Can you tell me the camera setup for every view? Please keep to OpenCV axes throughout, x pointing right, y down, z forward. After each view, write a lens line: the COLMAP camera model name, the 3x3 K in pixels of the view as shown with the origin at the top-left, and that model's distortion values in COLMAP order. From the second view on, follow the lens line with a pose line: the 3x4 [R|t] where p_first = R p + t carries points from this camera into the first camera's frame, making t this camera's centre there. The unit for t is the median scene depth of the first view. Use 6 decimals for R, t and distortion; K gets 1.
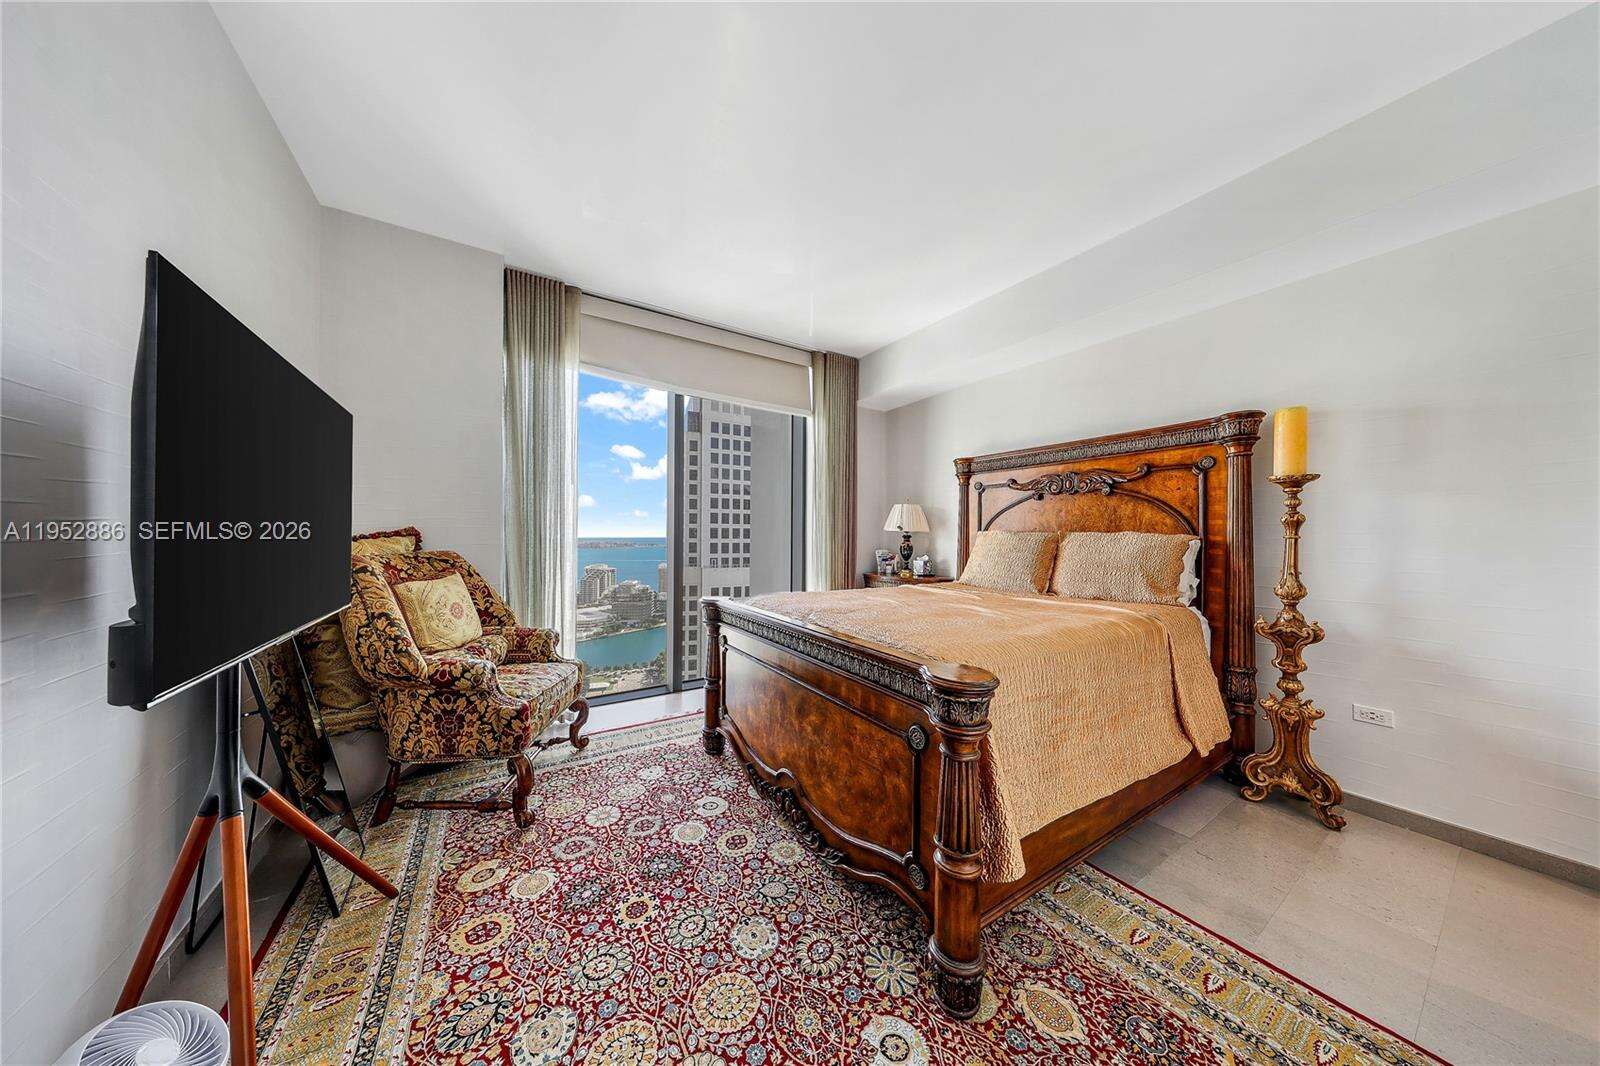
lens RADIAL K [[465.4, 0, 800.0], [0, 465.4, 533.0], [0, 0, 1]] dist [-0.000652, -0.000074]
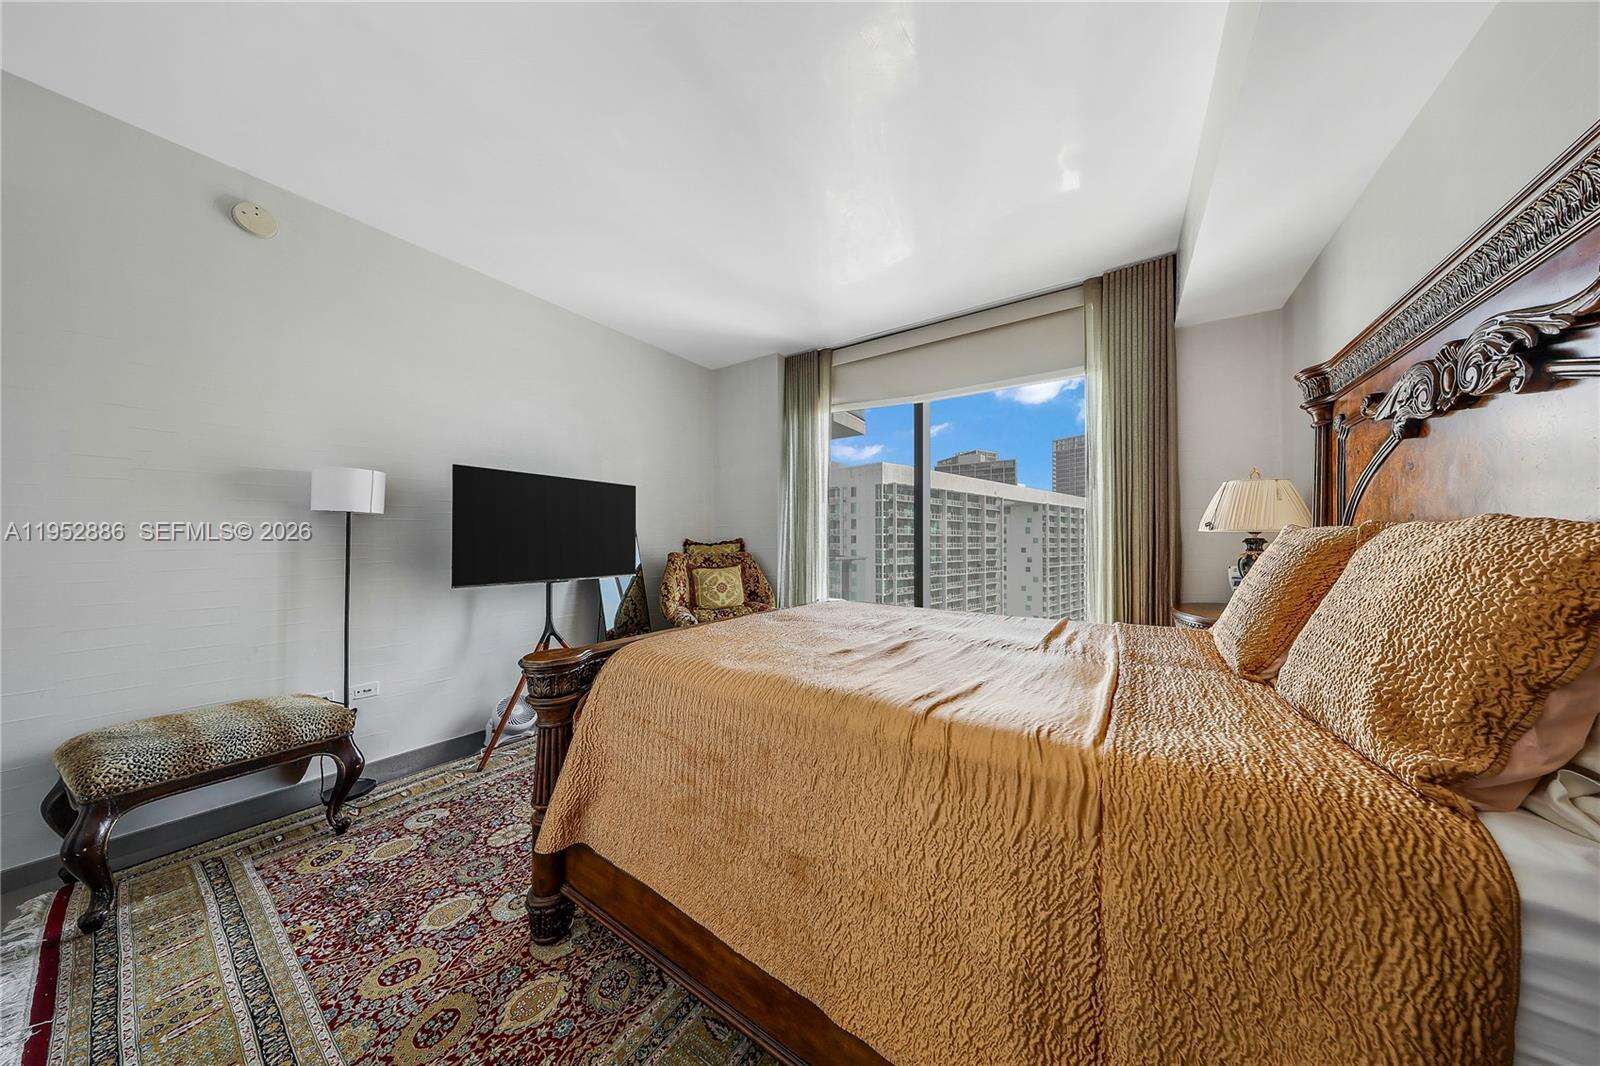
lens RADIAL K [[472.9, 0, 819.6], [0, 472.9, 538.2], [0, 0, 1]] dist [0.000585, 0.000022]
pose [[0.417772, -0.015772, -0.908415, 0.671932], [0.007620, 0.999875, -0.013856, 0.010721], [0.908520, -0.001134, 0.417840, 0.433918]]
